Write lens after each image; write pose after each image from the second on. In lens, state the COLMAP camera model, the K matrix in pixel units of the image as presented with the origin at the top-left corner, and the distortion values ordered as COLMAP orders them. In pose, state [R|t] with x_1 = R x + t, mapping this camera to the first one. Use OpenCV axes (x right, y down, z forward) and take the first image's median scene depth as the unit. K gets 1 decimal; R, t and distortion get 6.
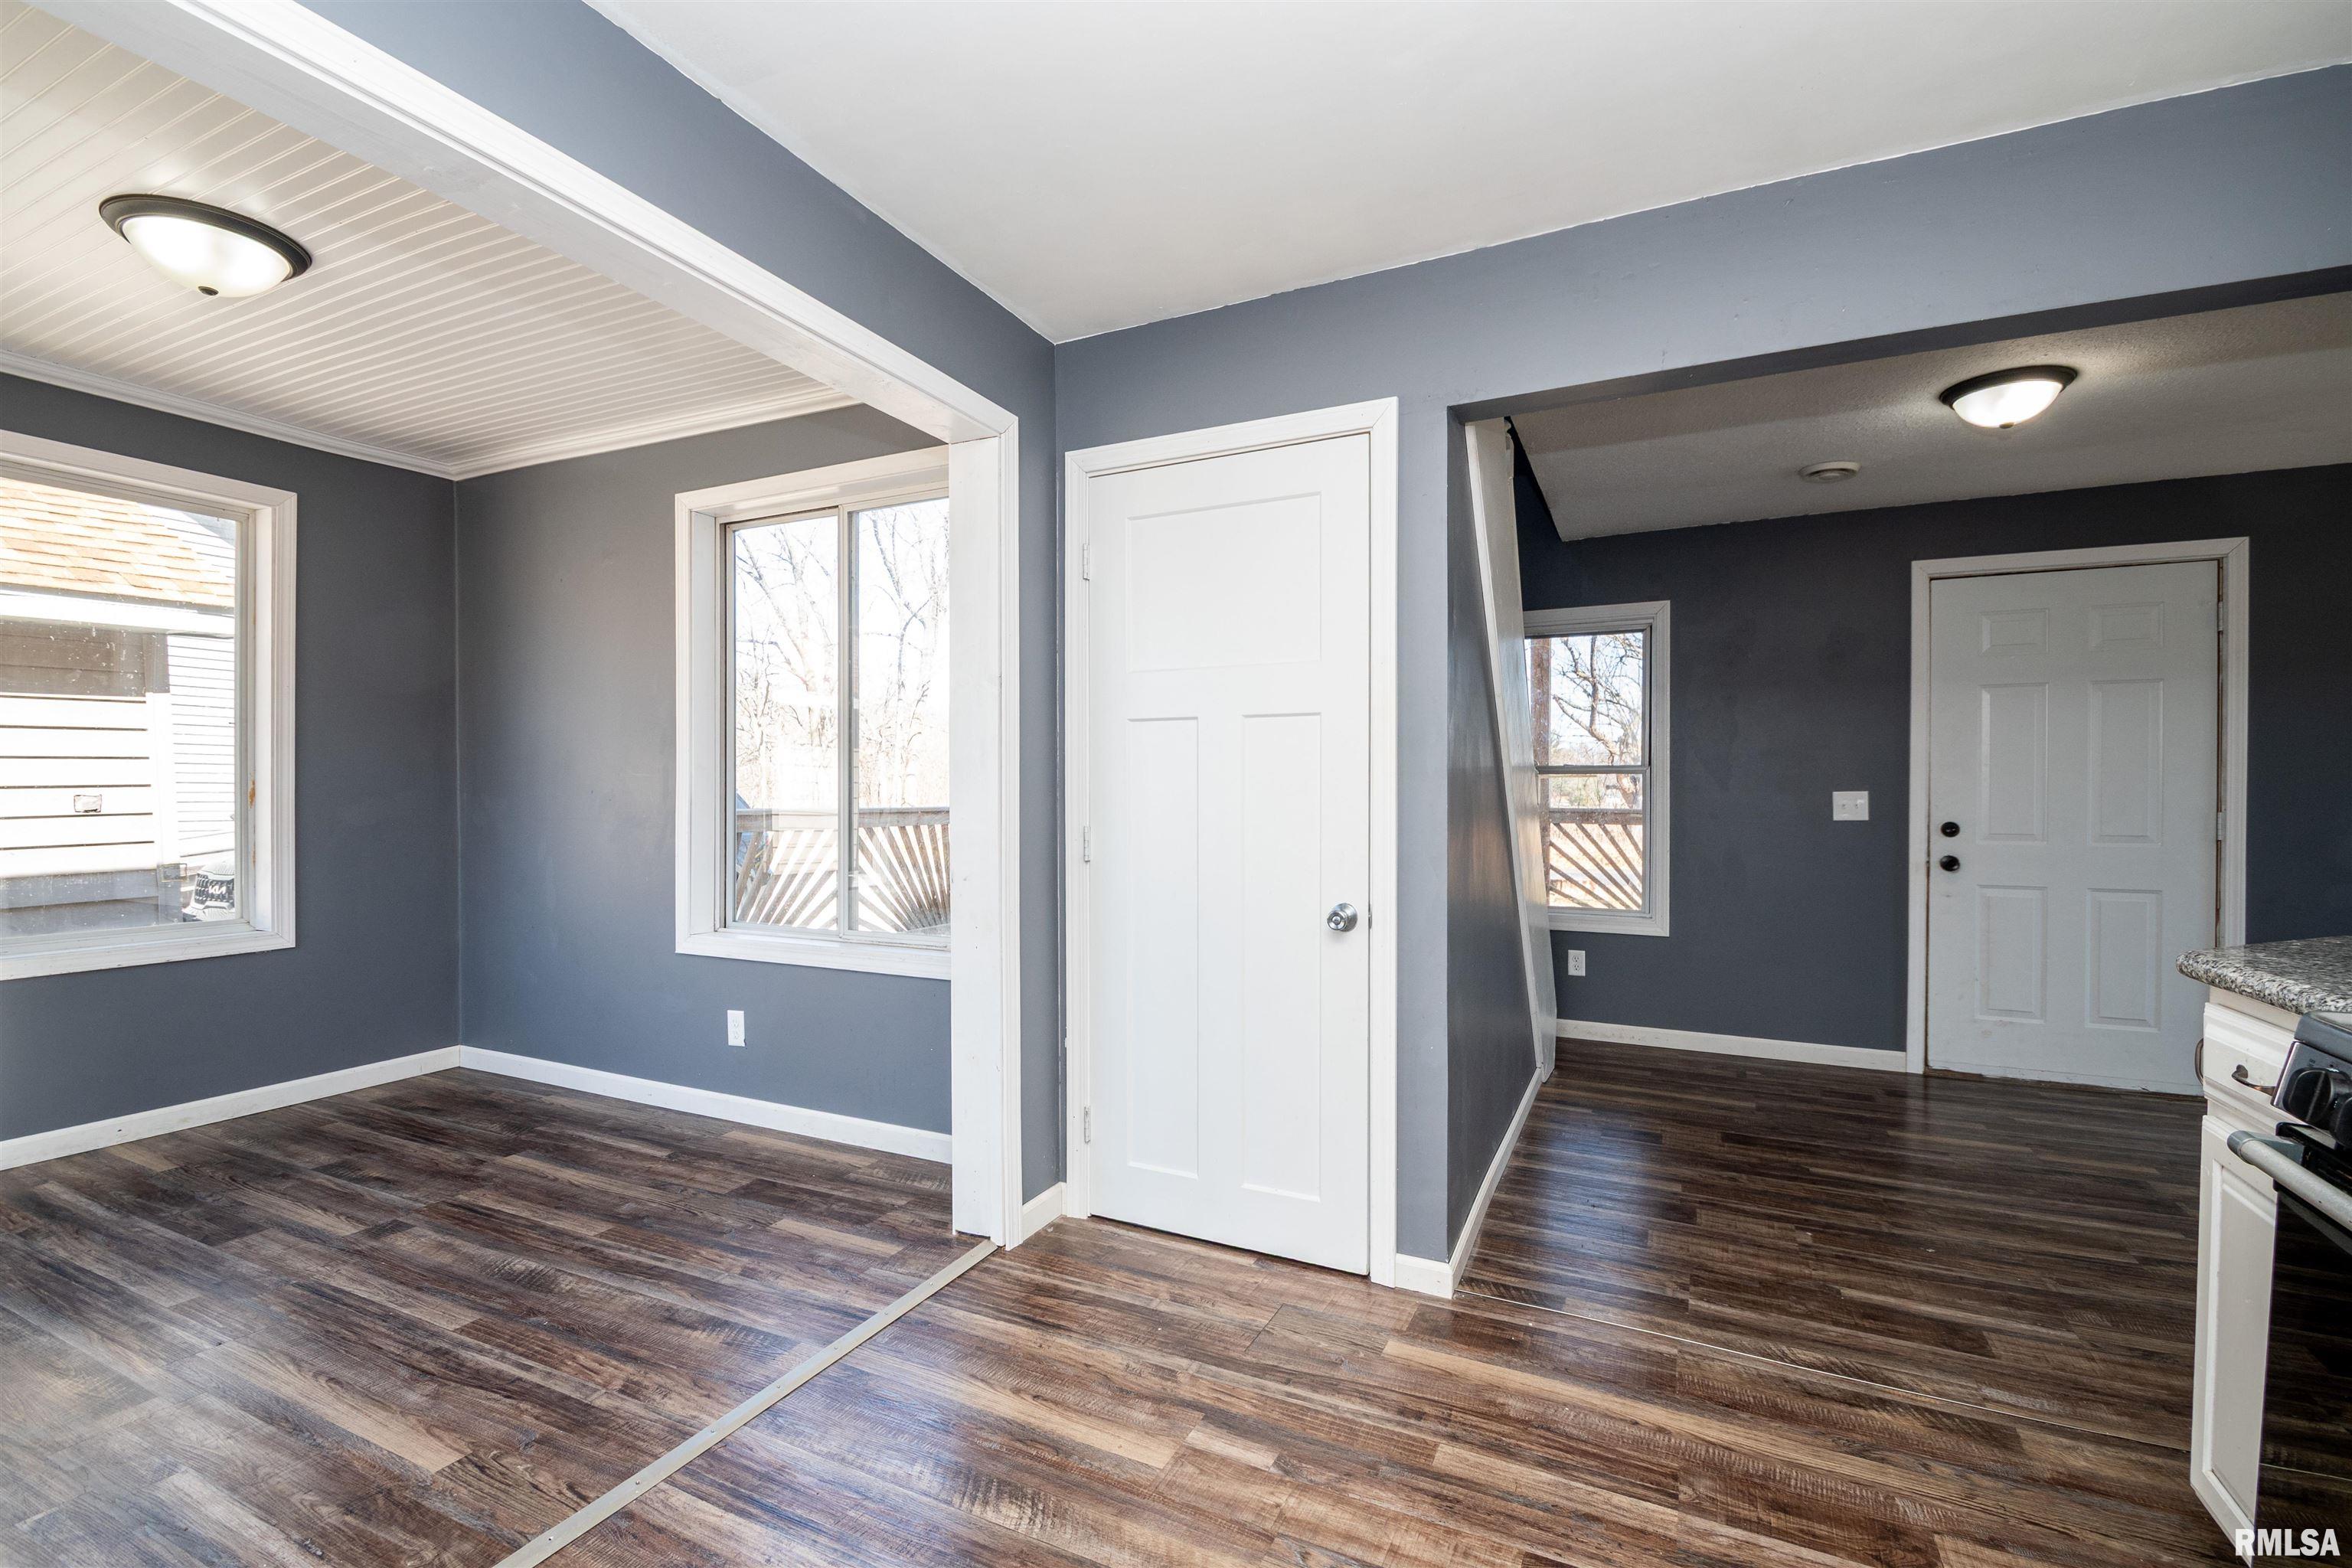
lens RADIAL K [[1058.9, 0, 1147.1], [0, 1058.9, 802.3], [0, 0, 1]] dist [0.001133, -0.009731]
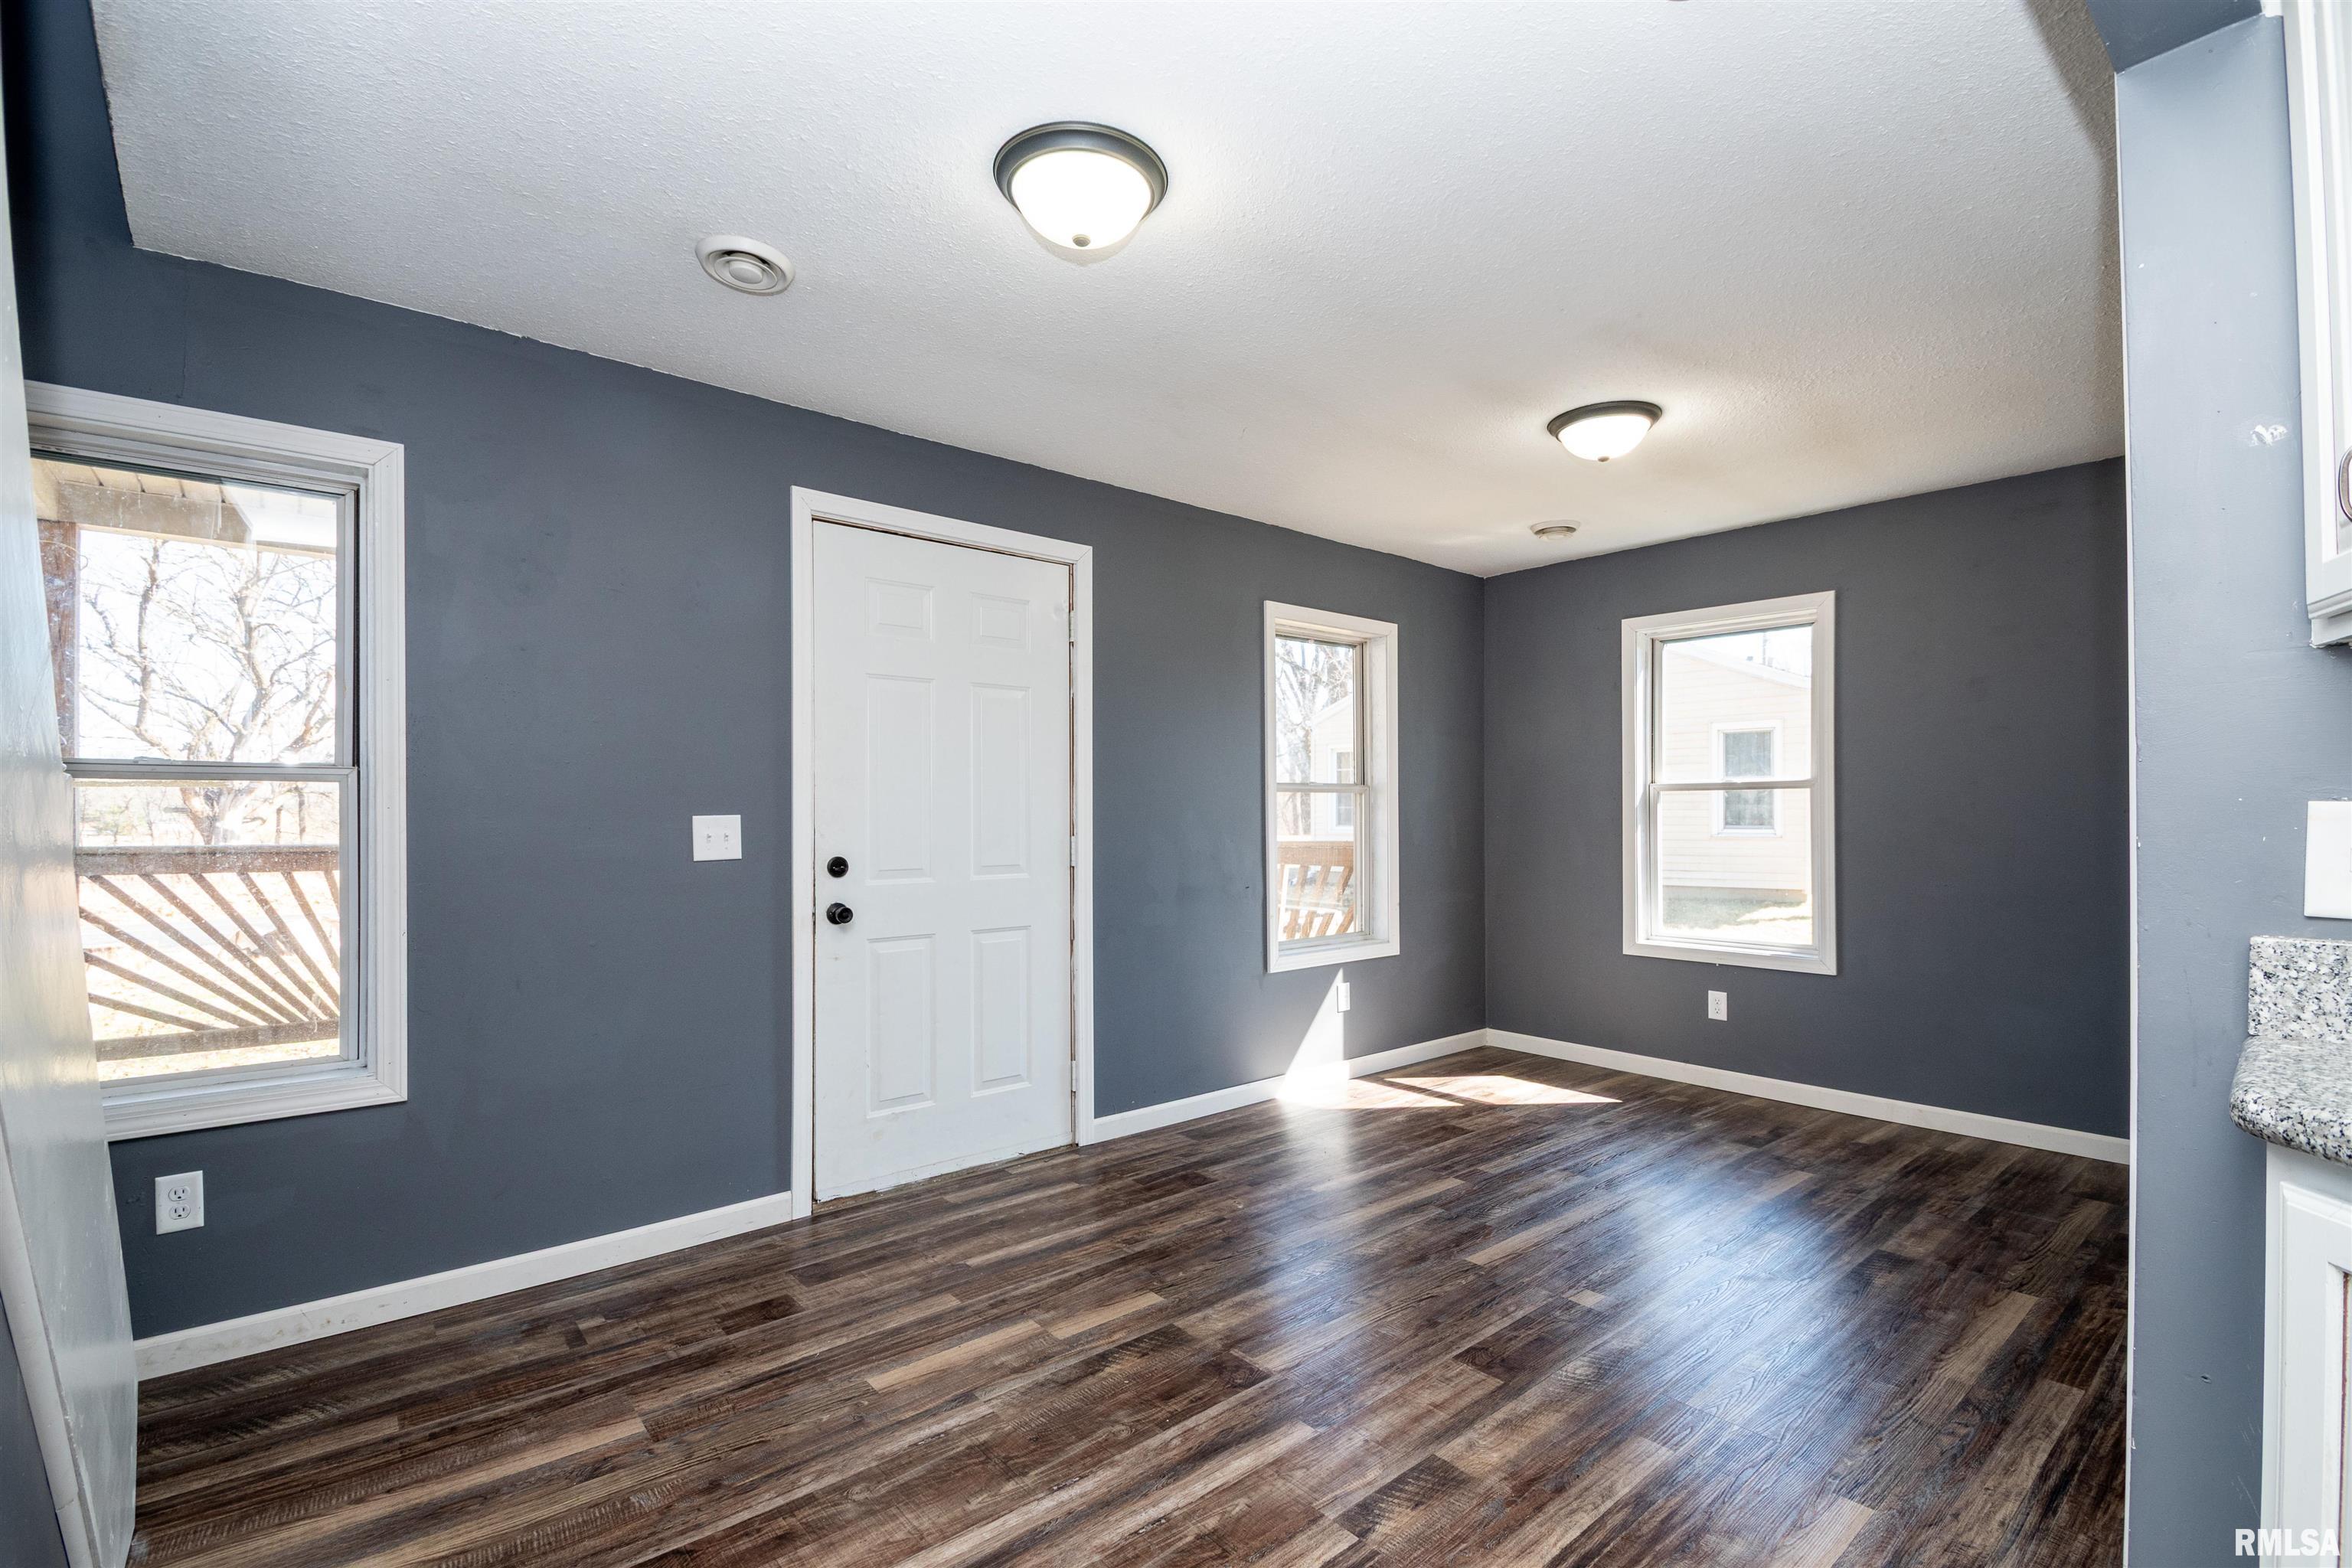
lens RADIAL K [[1058.9, 0, 1203.1], [0, 1058.9, 796.6], [0, 0, 1]] dist [0.001133, -0.009731]
pose [[0.368543, 0.010180, 0.929555, 0.205735], [0.014459, 0.999756, -0.016681, -0.007923], [-0.929498, 0.019588, 0.368306, 0.585707]]
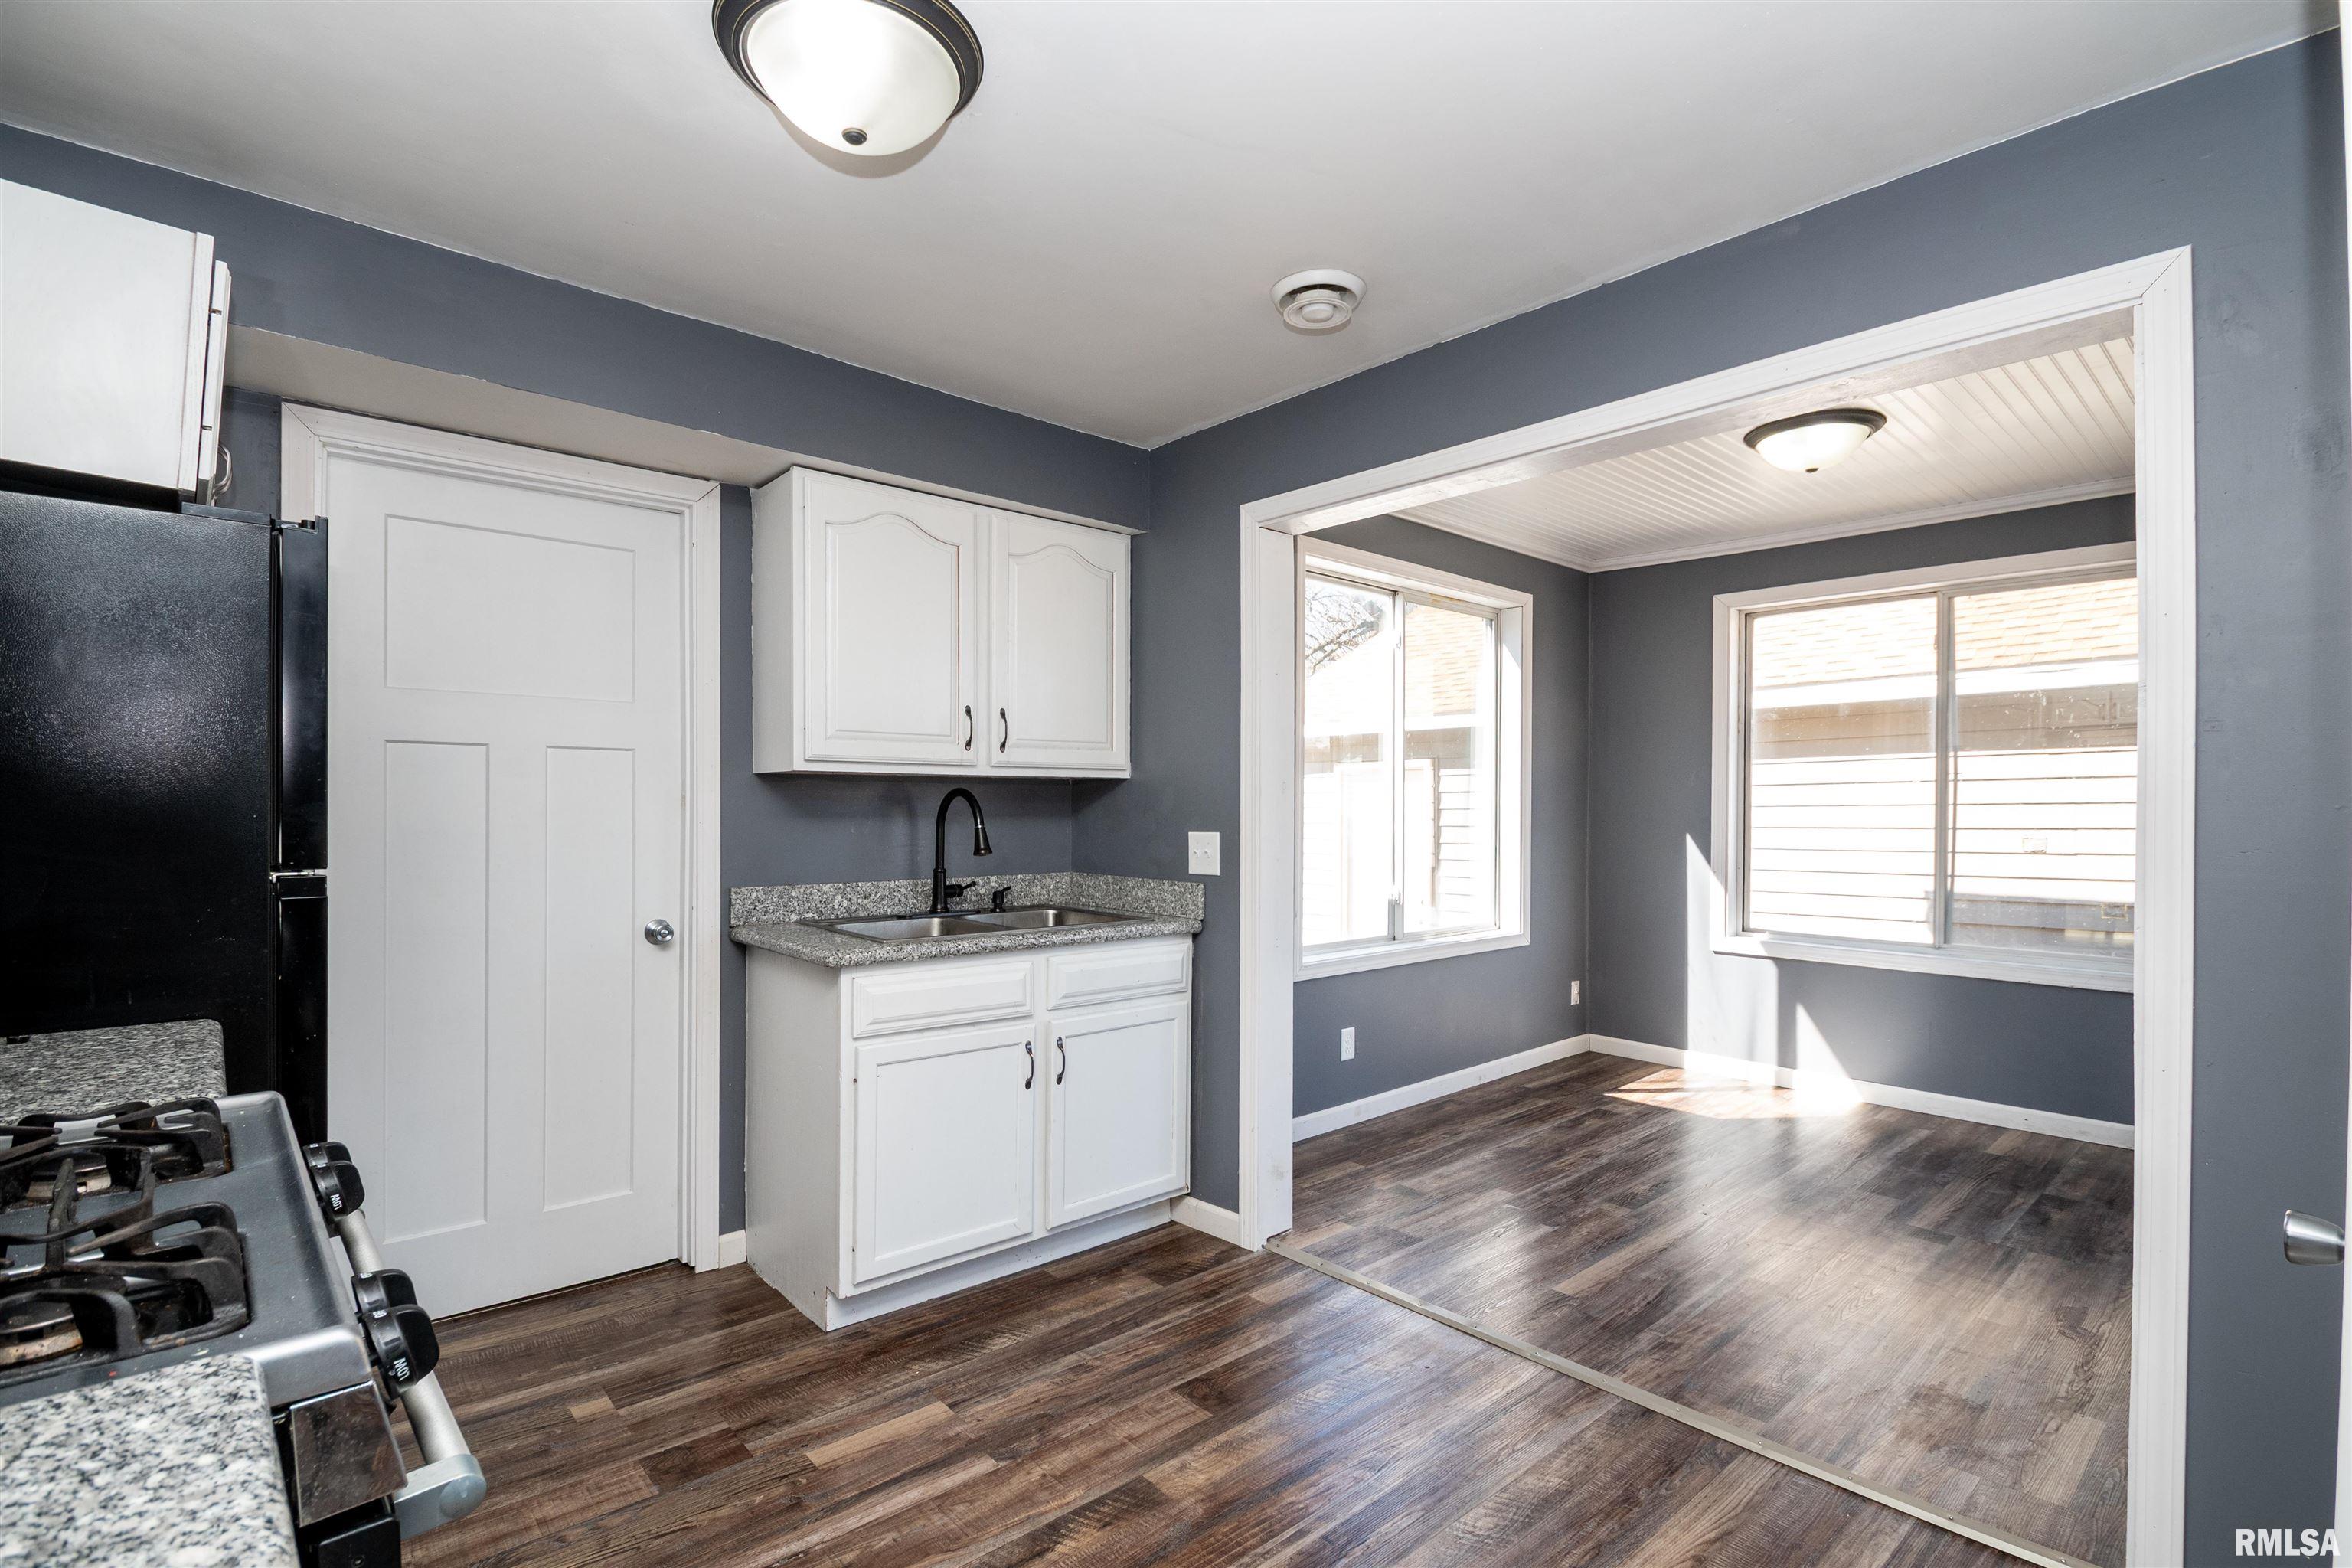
lens RADIAL K [[1058.9, 0, 1182.7], [0, 1058.9, 813.5], [0, 0, 1]] dist [0.001133, -0.009731]
pose [[-0.353697, 0.000276, -0.935360, 0.446989], [-0.020250, 0.999763, 0.007952, -0.023281], [0.935141, 0.021754, -0.353607, 0.489447]]
